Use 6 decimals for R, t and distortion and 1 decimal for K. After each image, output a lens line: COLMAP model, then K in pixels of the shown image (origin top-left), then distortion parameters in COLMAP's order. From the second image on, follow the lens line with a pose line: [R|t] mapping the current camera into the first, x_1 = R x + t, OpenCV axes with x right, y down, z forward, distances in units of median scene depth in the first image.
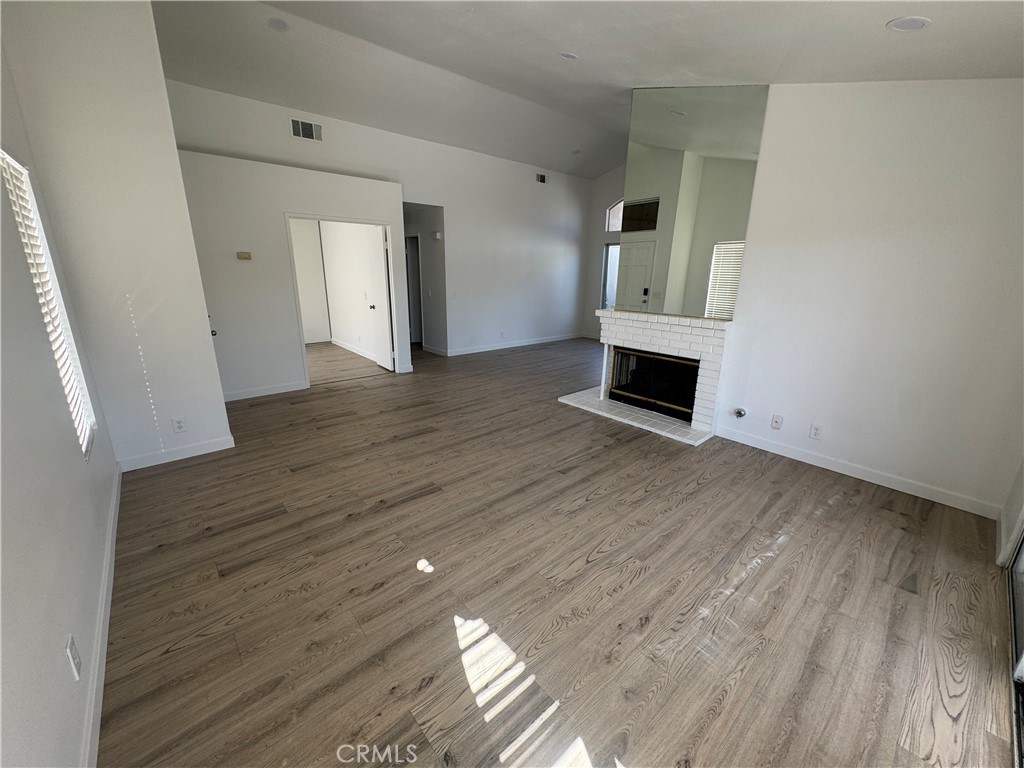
lens RADIAL K [[407.9, 0, 508.9], [0, 407.9, 386.0], [0, 0, 1]] dist [-0.004166, 0.000659]
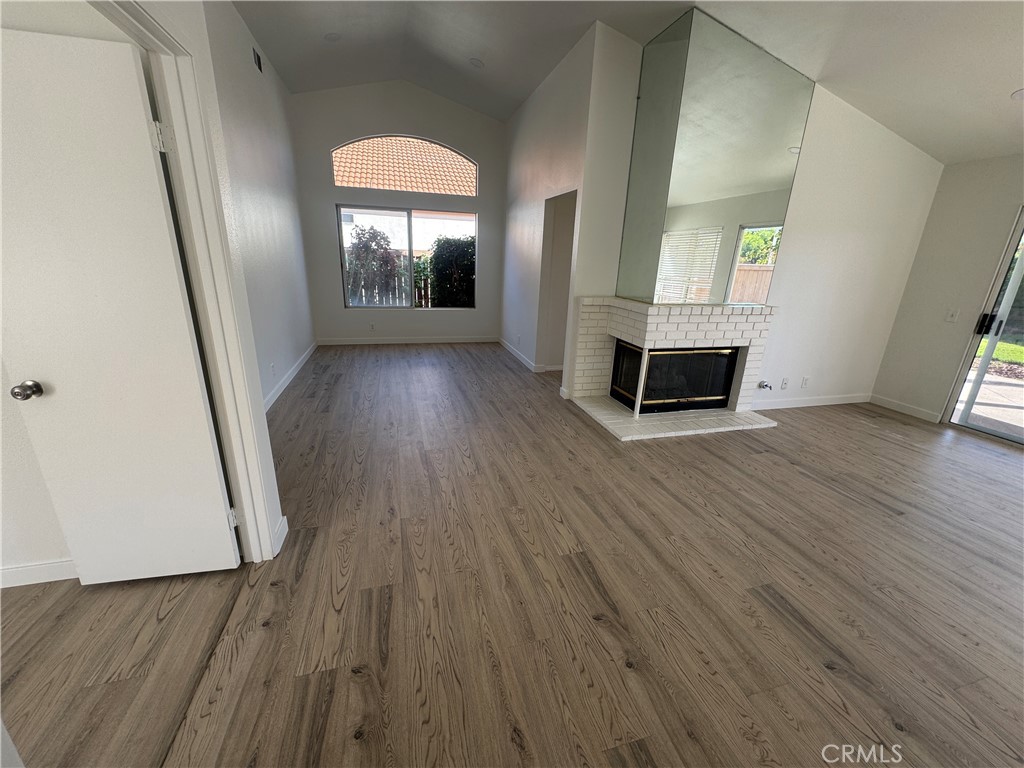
lens RADIAL K [[407.9, 0, 512.0], [0, 407.9, 392.3], [0, 0, 1]] dist [-0.004166, 0.000659]
pose [[0.427662, -0.286643, 0.857287, -0.724780], [0.219071, 0.952984, 0.209355, -0.312880], [-0.876991, 0.098273, 0.470350, 1.118502]]
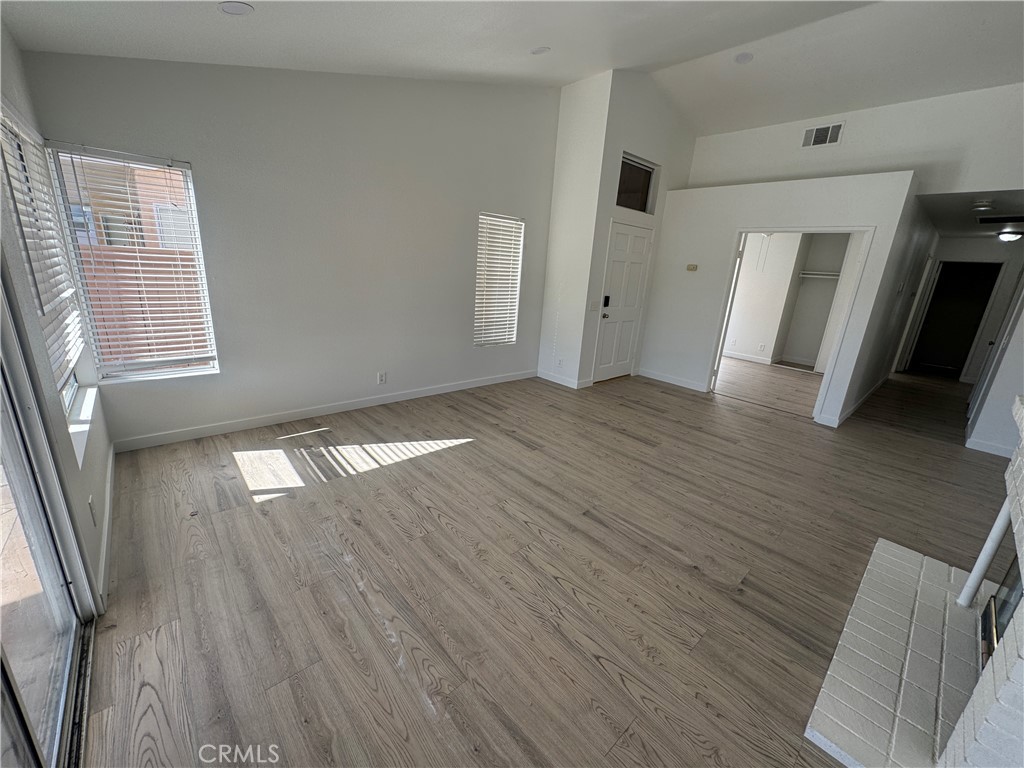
lens RADIAL K [[407.9, 0, 511.9], [0, 407.9, 384.0], [0, 0, 1]] dist [-0.004166, 0.000659]
pose [[0.015588, 0.270715, -0.962533, 0.748393], [-0.338584, 0.907207, 0.249671, -0.159065], [0.940807, 0.322007, 0.105802, 0.603076]]
